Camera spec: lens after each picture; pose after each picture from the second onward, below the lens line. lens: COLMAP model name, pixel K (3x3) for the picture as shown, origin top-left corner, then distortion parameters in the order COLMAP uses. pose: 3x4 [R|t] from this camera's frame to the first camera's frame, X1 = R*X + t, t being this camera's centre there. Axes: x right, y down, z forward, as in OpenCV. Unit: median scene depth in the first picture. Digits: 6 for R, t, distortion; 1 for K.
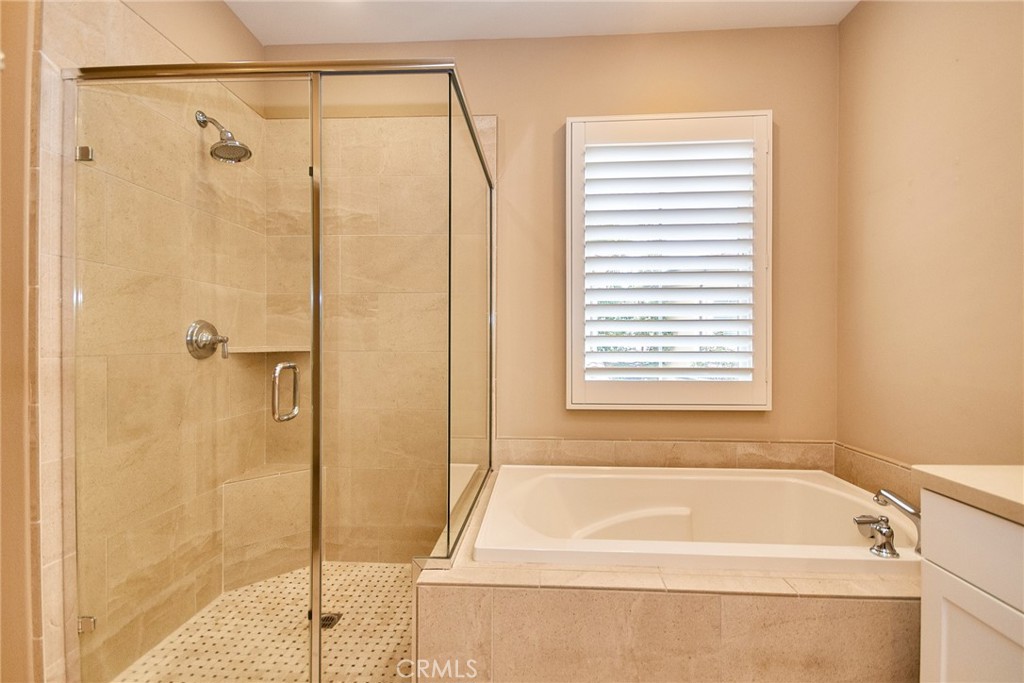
lens RADIAL K [[469.6, 0, 514.1], [0, 469.6, 344.9], [0, 0, 1]] dist [0.013263, -0.006392]
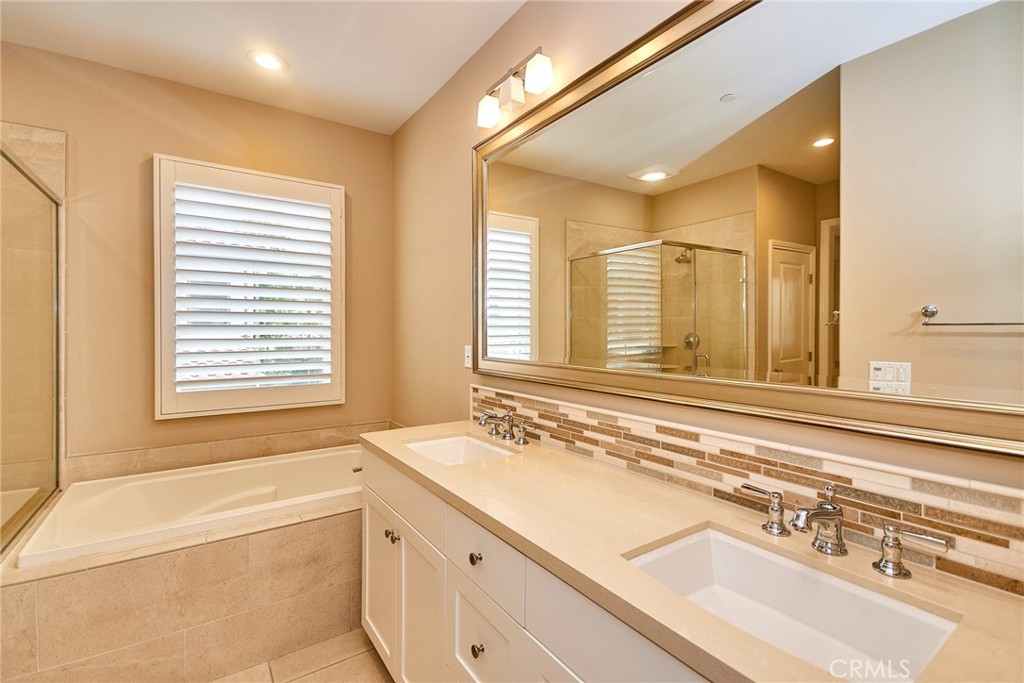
lens RADIAL K [[469.6, 0, 535.1], [0, 469.6, 335.4], [0, 0, 1]] dist [0.013263, -0.006392]
pose [[0.777634, -0.005221, 0.628695, 0.110029], [0.000273, 0.999968, 0.007966, -0.070220], [-0.628717, -0.006024, 0.777611, -0.417716]]
